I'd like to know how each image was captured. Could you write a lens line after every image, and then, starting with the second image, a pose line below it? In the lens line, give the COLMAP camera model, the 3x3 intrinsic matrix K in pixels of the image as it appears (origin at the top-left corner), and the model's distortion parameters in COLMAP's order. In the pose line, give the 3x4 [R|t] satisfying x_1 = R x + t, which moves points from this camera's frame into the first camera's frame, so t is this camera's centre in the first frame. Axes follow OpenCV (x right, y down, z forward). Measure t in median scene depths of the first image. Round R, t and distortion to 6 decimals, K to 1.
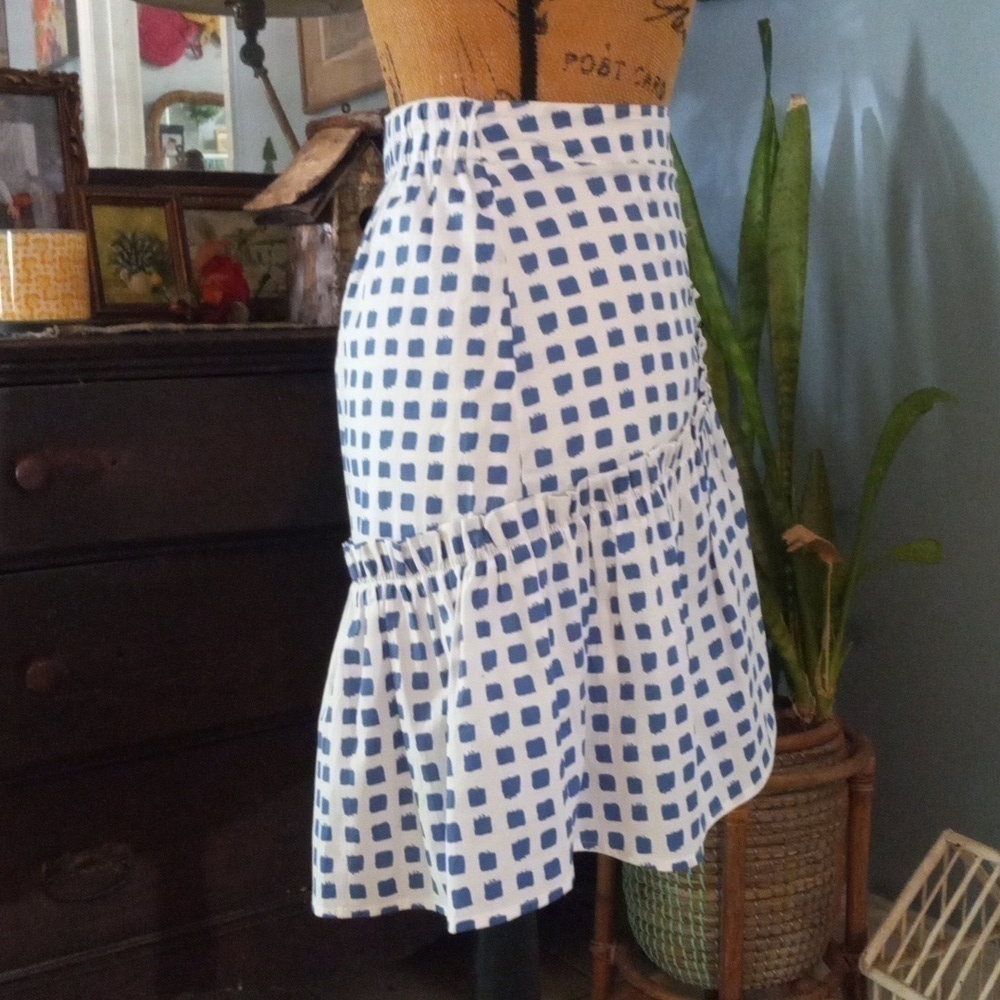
lens RADIAL K [[1493.3, 0, 469.8], [0, 1493.3, 500.0], [0, 0, 1]] dist [0.163381, -0.539838]
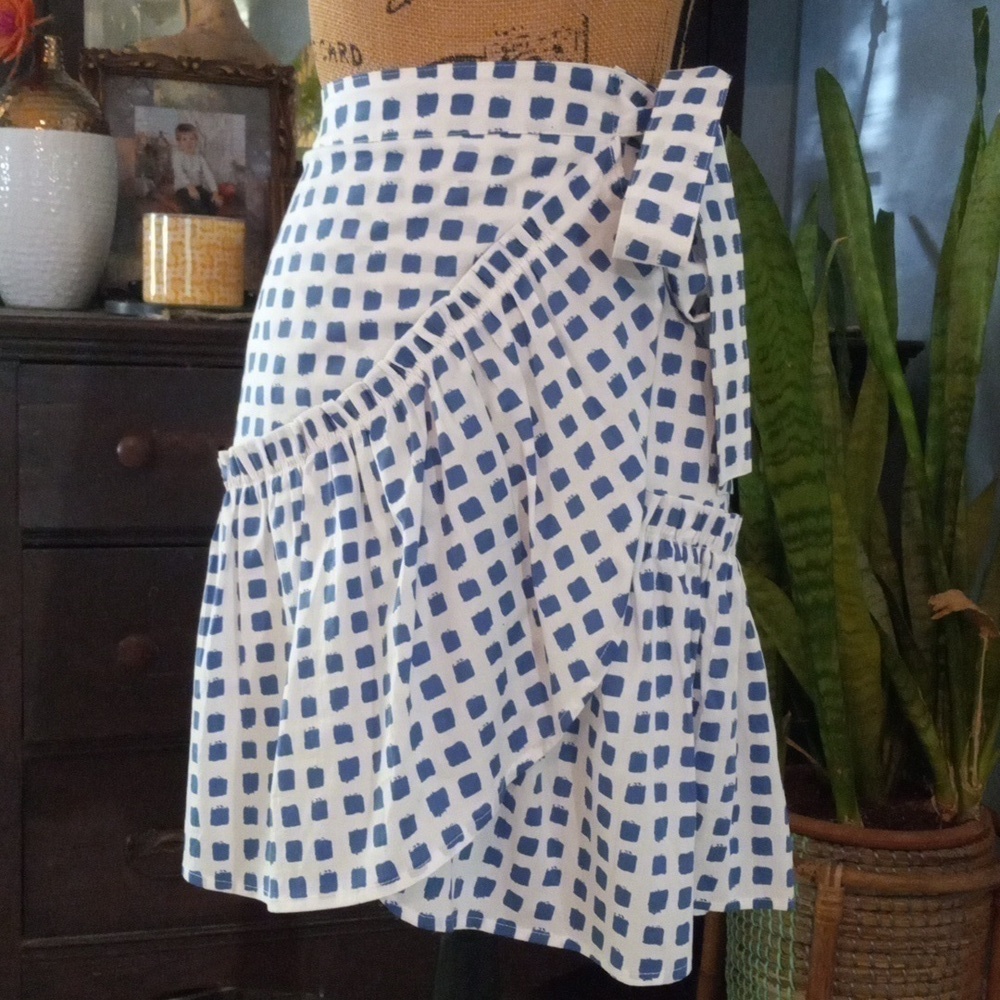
lens RADIAL K [[1493.3, 0, 469.8], [0, 1493.3, 500.0], [0, 0, 1]] dist [0.163381, -0.539838]
pose [[0.947898, 0.094797, -0.304142, 0.207775], [-0.098174, 0.995160, 0.004206, -0.010361], [0.303069, 0.025872, 0.952617, 0.090349]]
